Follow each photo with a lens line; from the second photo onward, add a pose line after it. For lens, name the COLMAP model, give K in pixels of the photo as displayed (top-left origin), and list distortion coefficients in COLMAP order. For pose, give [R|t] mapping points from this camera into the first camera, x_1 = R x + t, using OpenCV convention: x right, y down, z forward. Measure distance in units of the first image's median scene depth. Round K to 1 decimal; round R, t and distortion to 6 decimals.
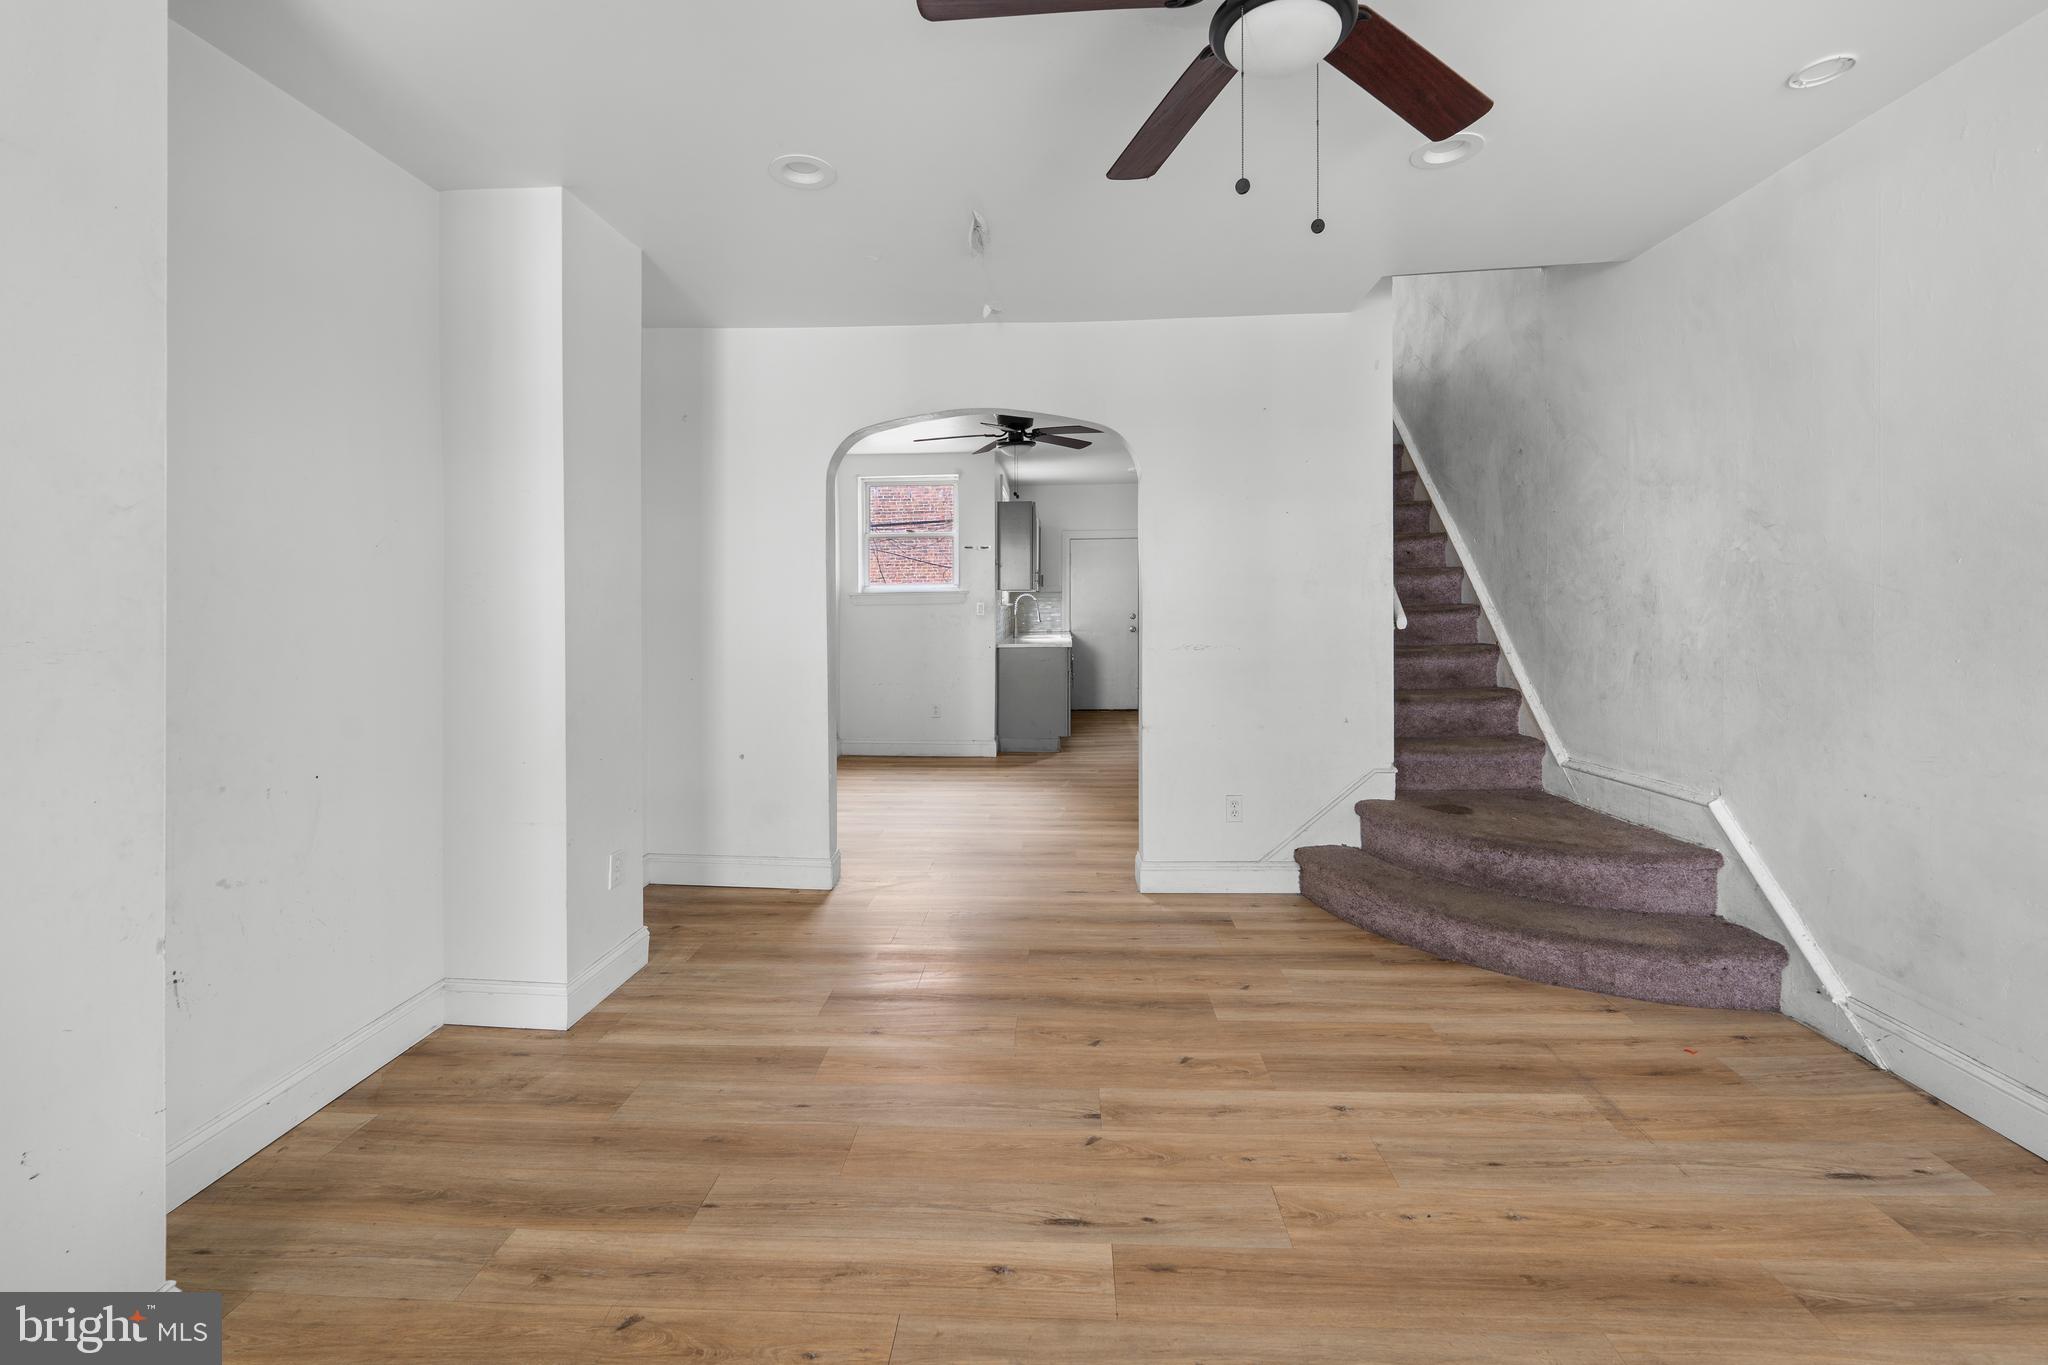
lens RADIAL K [[872.7, 0, 1020.4], [0, 872.7, 577.9], [0, 0, 1]] dist [-0.000050, -0.000539]
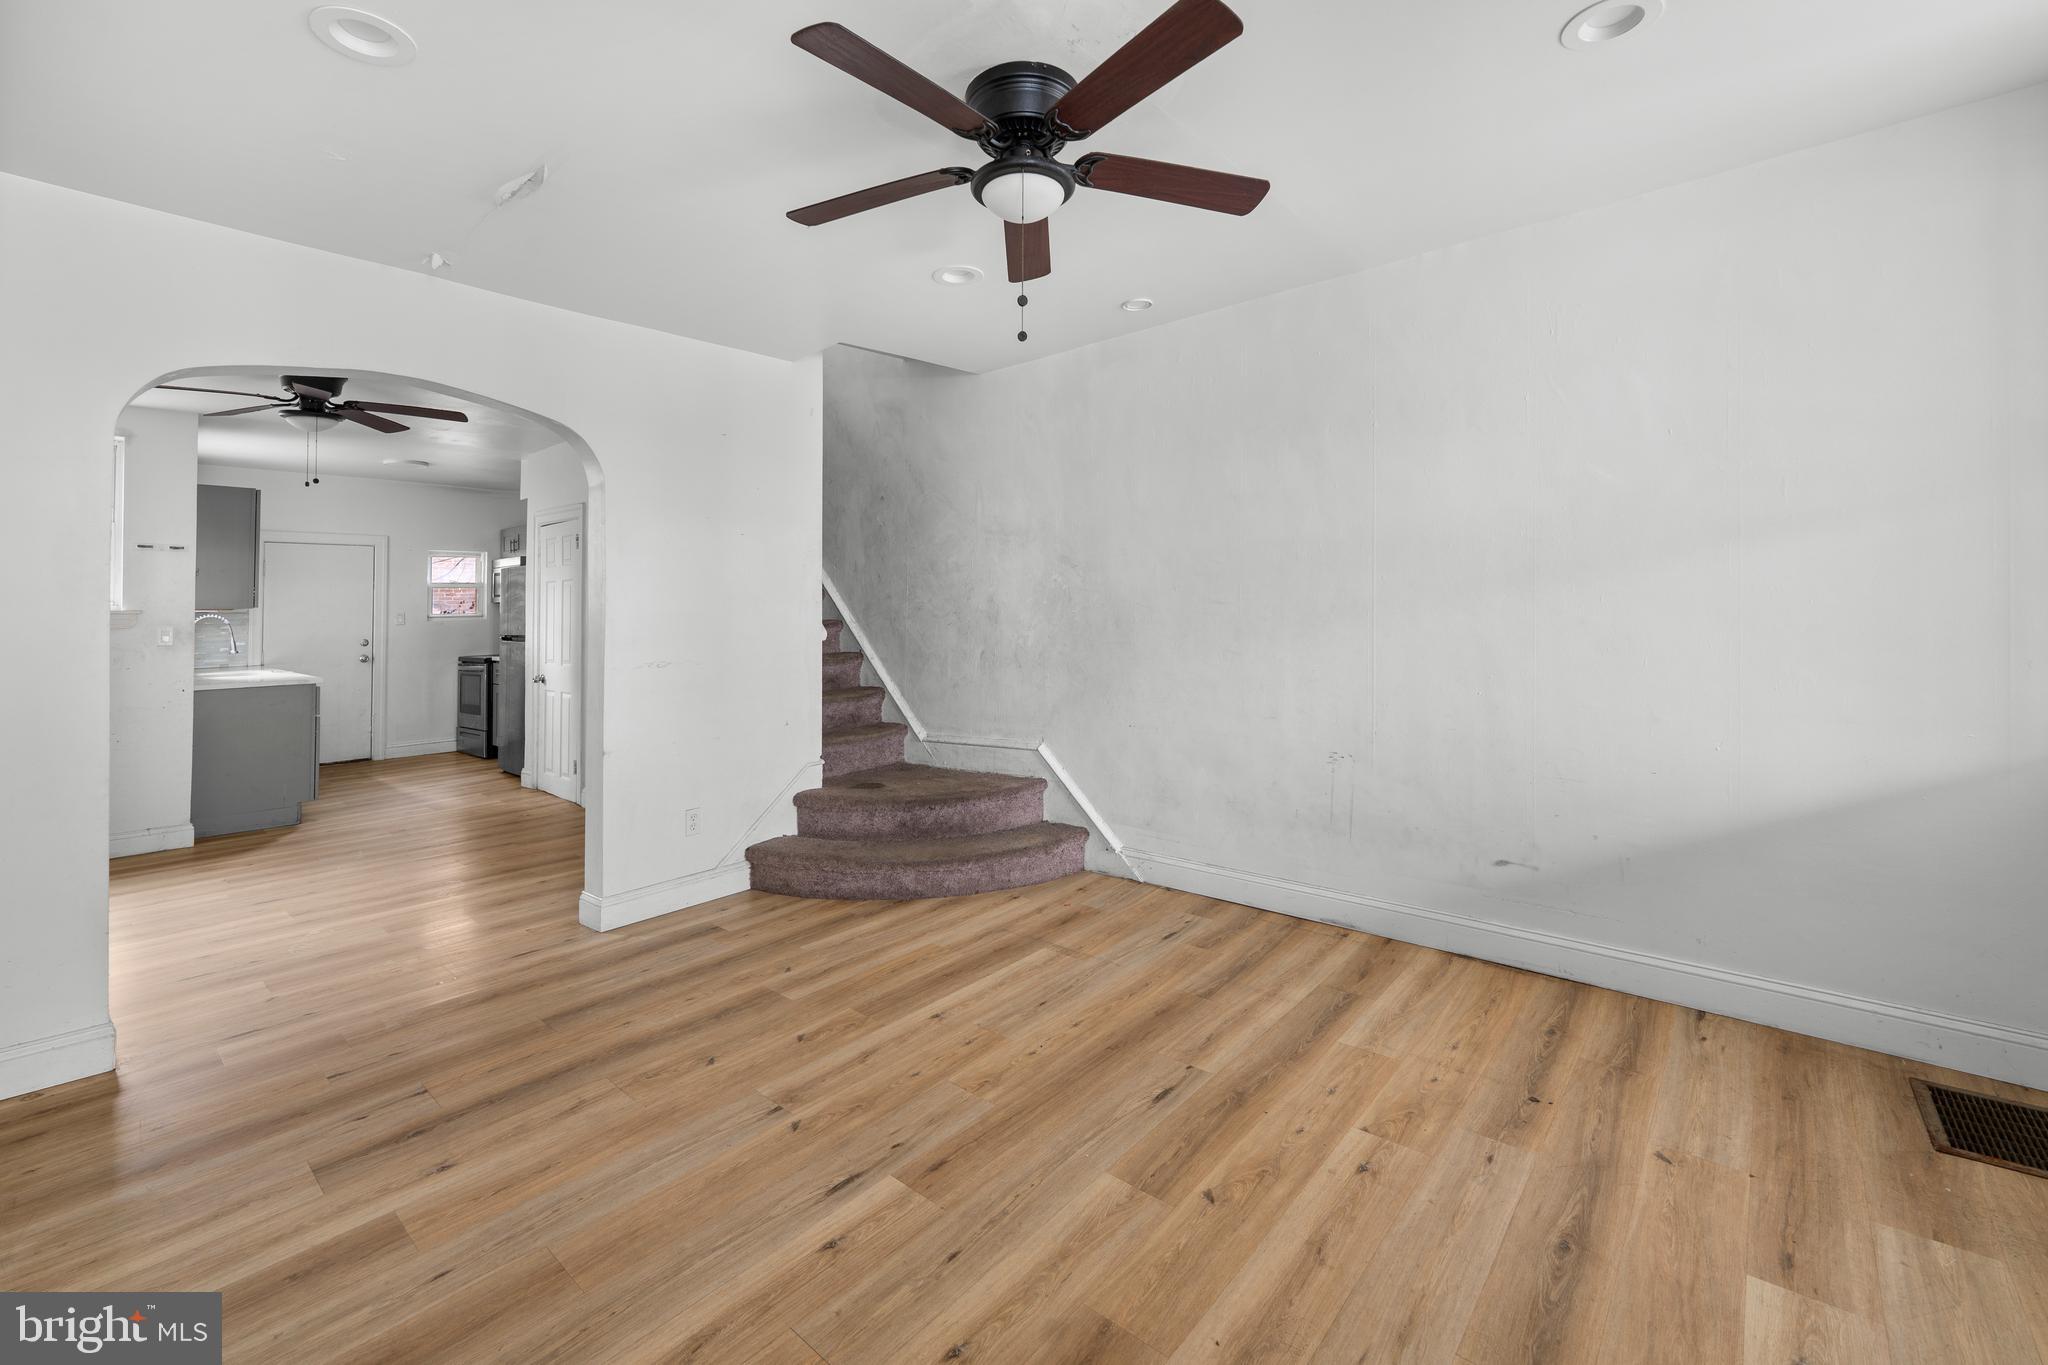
lens RADIAL K [[872.7, 0, 1020.4], [0, 872.7, 577.9], [0, 0, 1]] dist [-0.000050, -0.000539]
pose [[0.610475, 0.030867, 0.791433, -0.465624], [-0.008937, 0.999445, -0.032086, 0.014021], [-0.791985, 0.012515, 0.610413, 0.105790]]
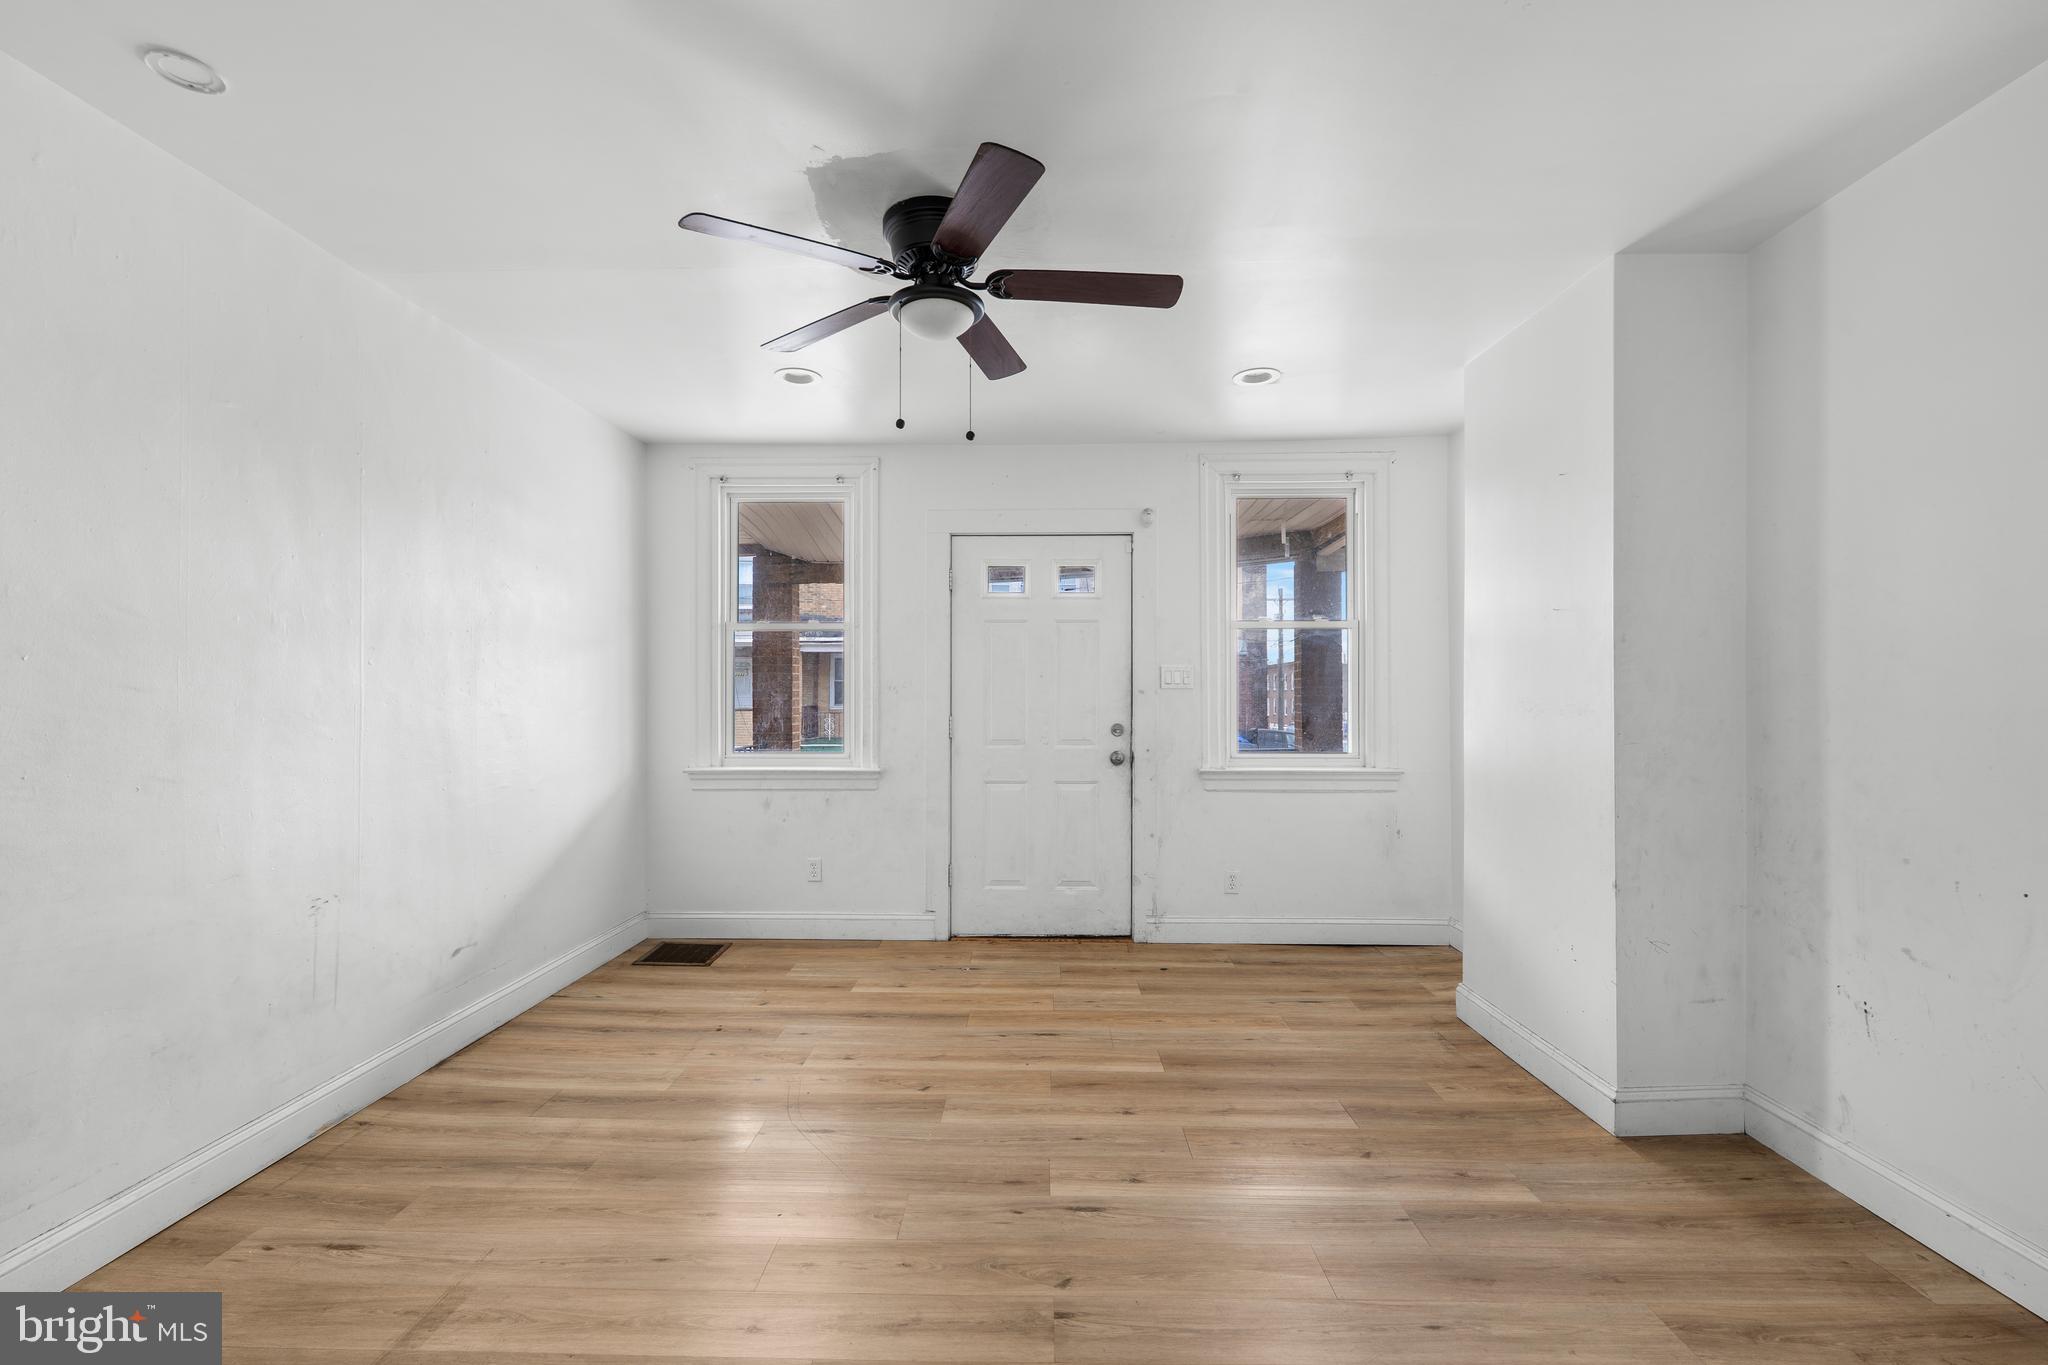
lens RADIAL K [[833.4, 0, 1024.0], [0, 833.4, 682.5], [0, 0, 1]] dist [-0.000834, -0.000508]
pose [[-0.999444, 0.014422, -0.030057, 0.109114], [0.015607, 0.999094, -0.039593, 0.042490], [0.029459, -0.040040, -0.998764, 1.456922]]
